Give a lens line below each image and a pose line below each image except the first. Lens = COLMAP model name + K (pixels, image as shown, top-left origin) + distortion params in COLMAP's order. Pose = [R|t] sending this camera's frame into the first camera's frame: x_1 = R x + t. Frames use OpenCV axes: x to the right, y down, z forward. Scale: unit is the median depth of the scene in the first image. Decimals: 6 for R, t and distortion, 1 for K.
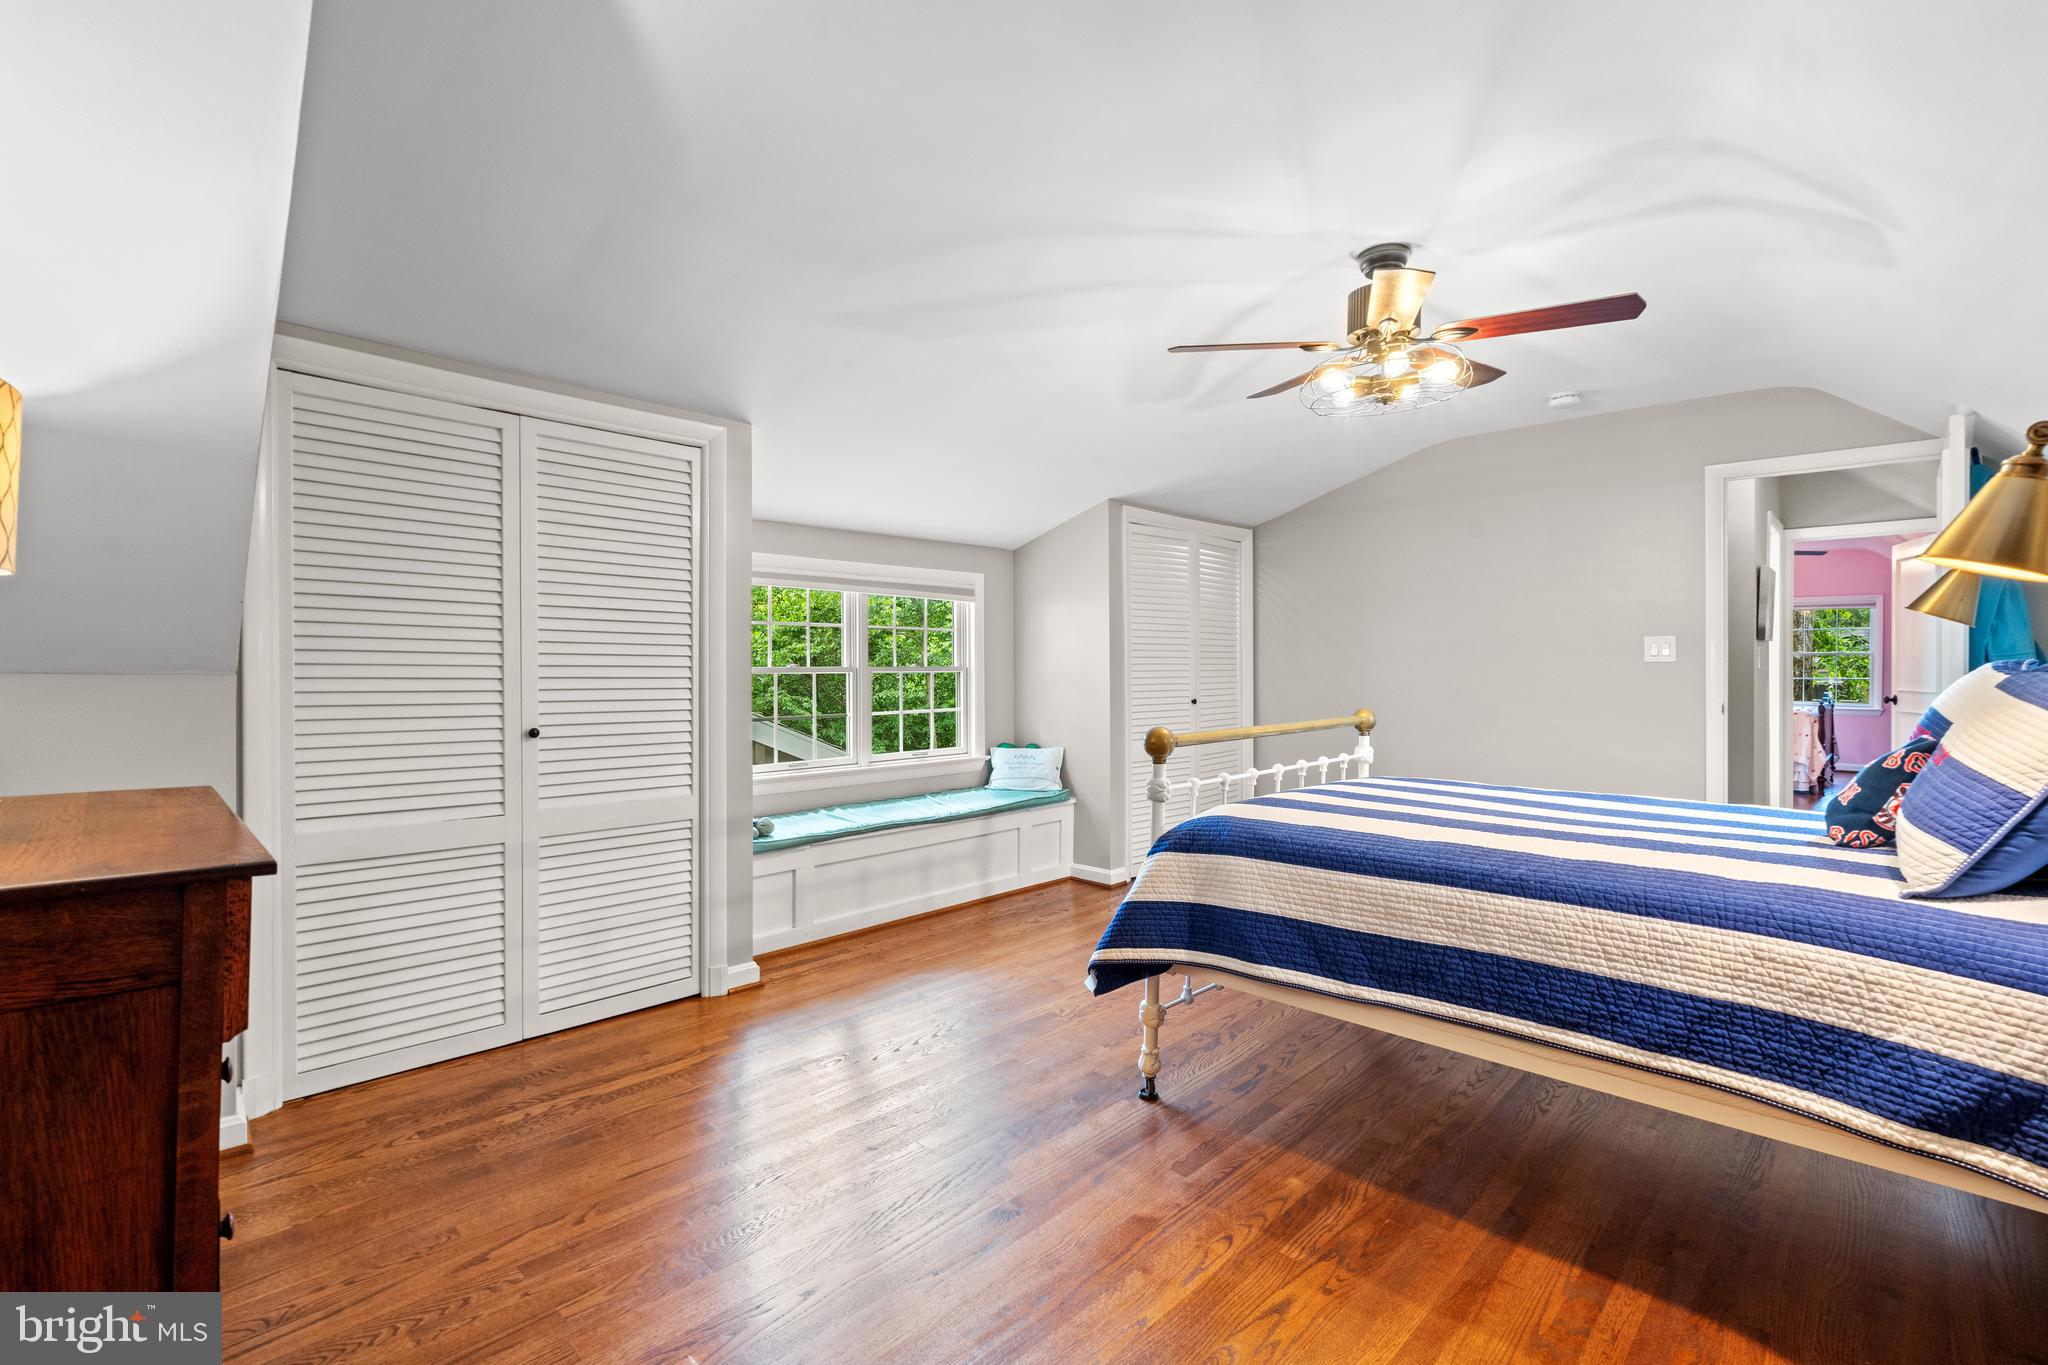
lens RADIAL K [[903.2, 0, 1007.6], [0, 903.2, 653.1], [0, 0, 1]] dist [0.002349, 0.000070]
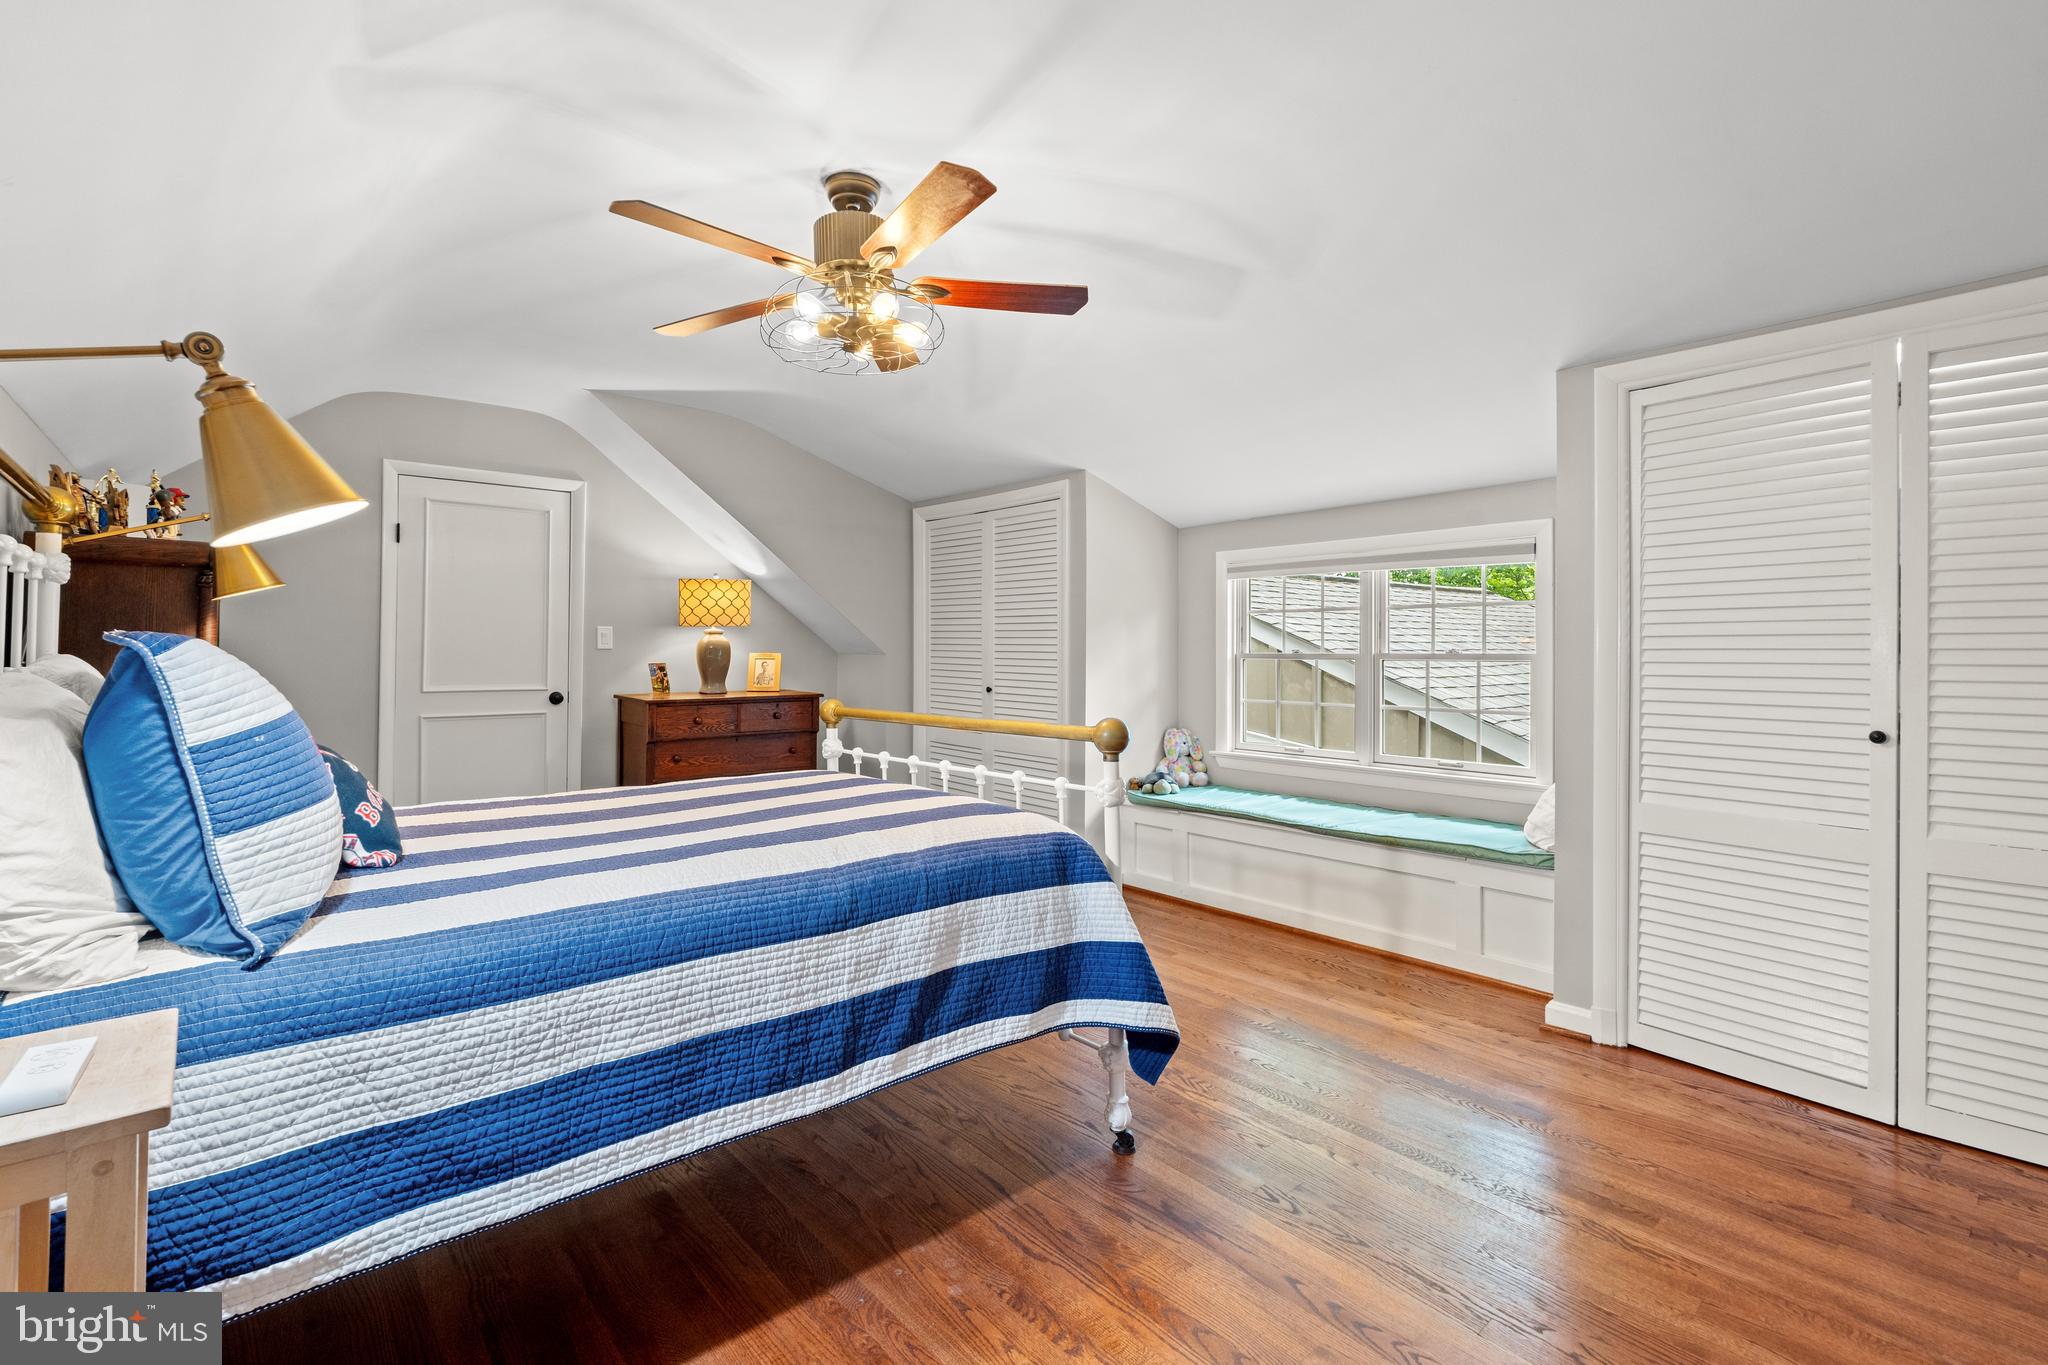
lens RADIAL K [[903.2, 0, 1007.6], [0, 903.2, 653.1], [0, 0, 1]] dist [0.002349, 0.000070]
pose [[-0.083173, -0.003991, -0.996527, 0.821113], [0.004449, 0.999981, -0.004376, 0.015986], [0.996525, -0.004797, -0.083154, 0.779477]]
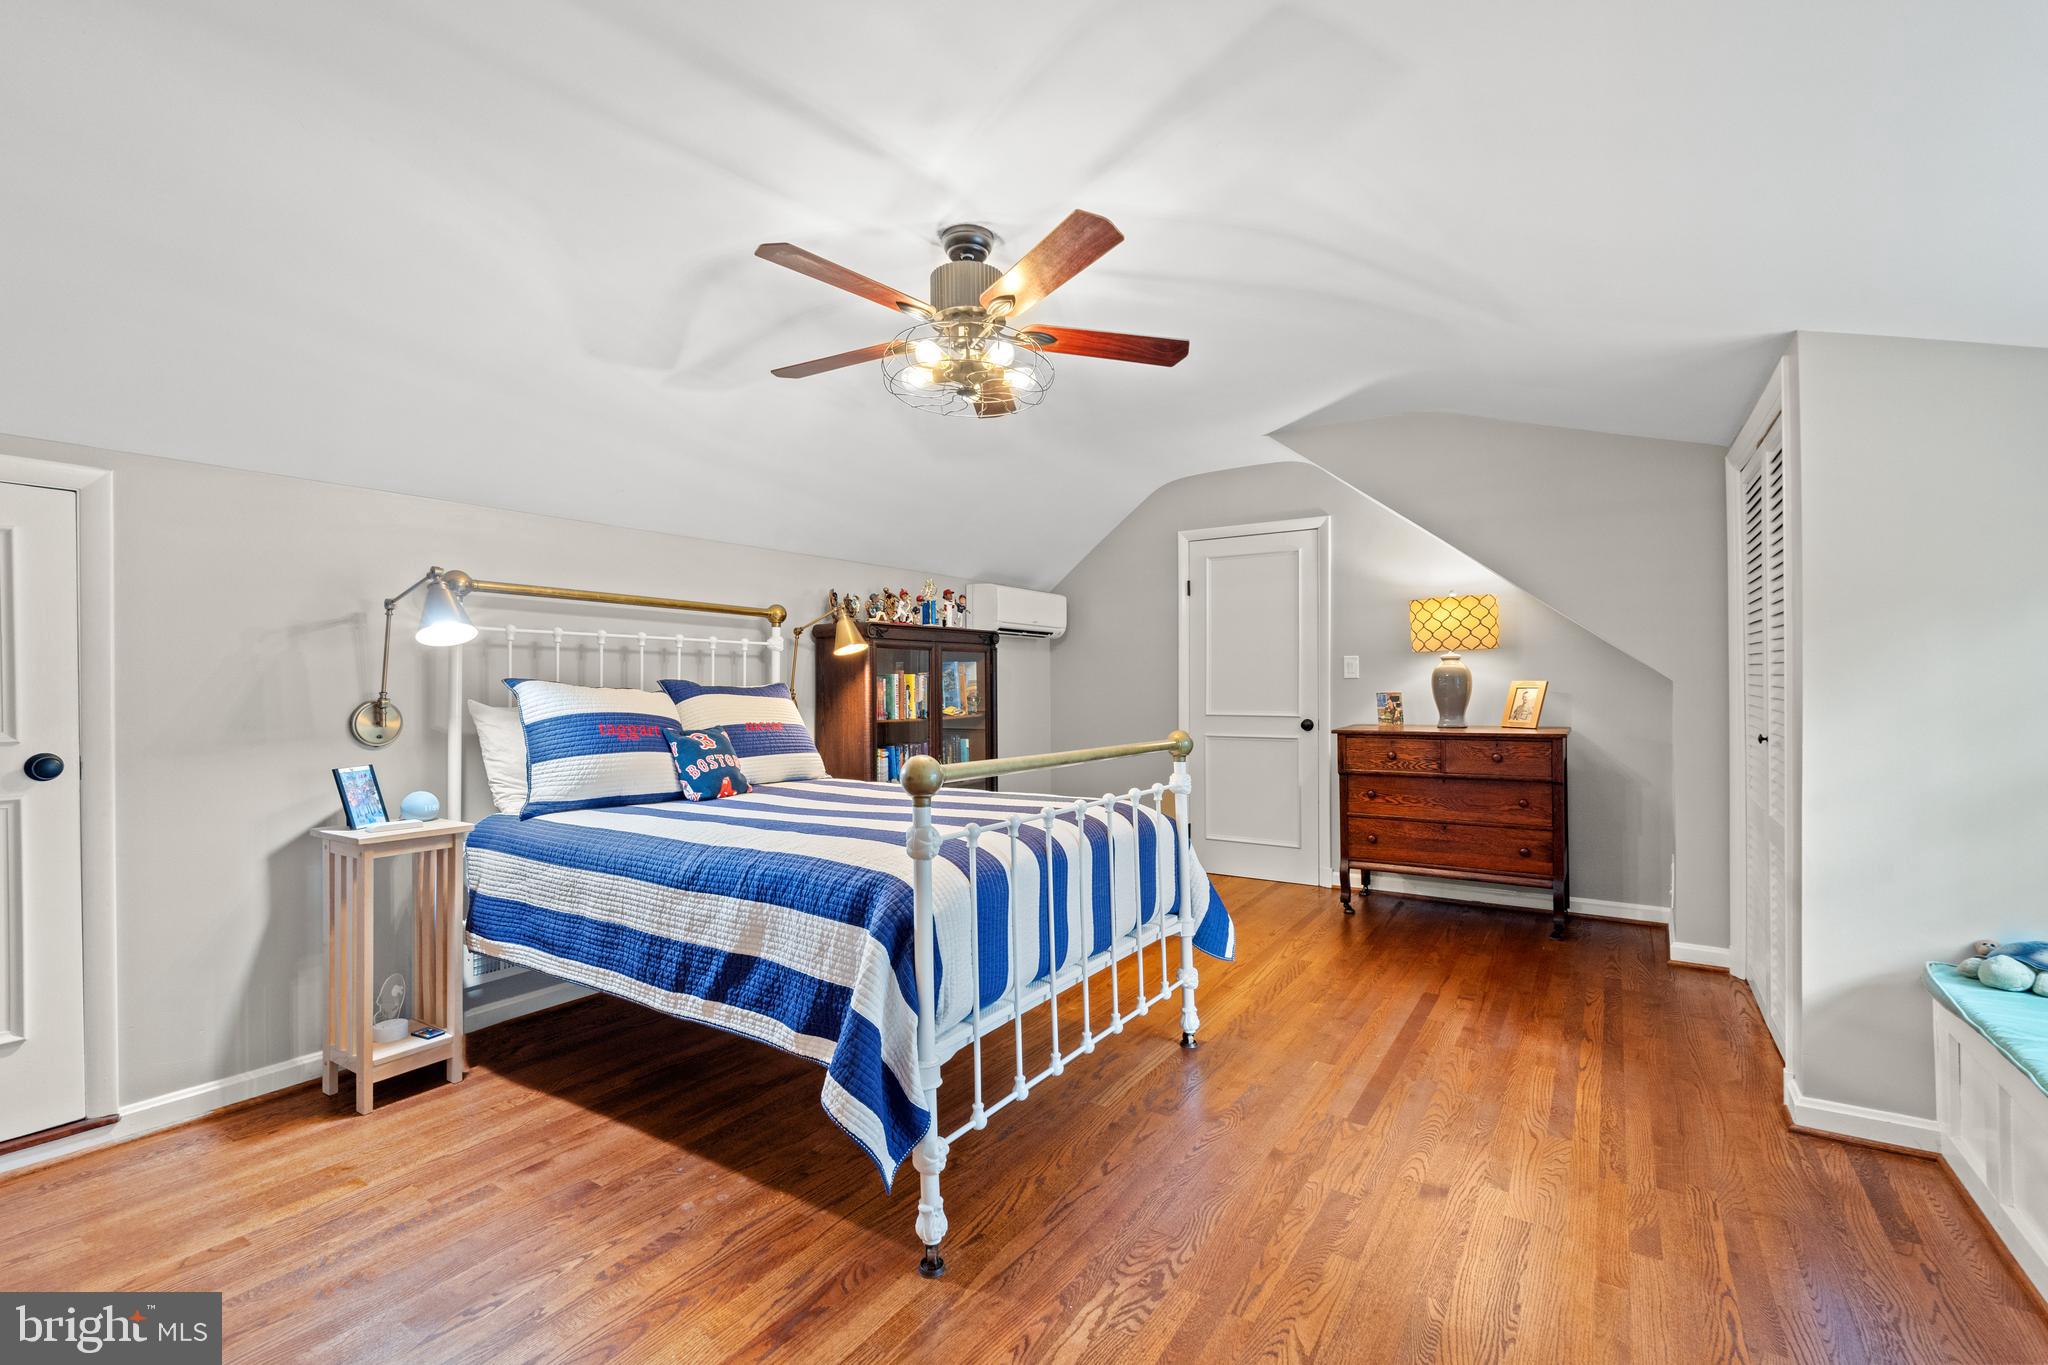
lens RADIAL K [[906.0, 0, 1023.2], [0, 906.0, 697.0], [0, 0, 1]] dist [0.000698, 0.000191]
pose [[-0.978225, 0.004995, -0.207487, 0.361409], [0.004086, 0.999980, 0.004807, 0.020354], [0.207507, 0.003855, -0.978226, 1.221331]]
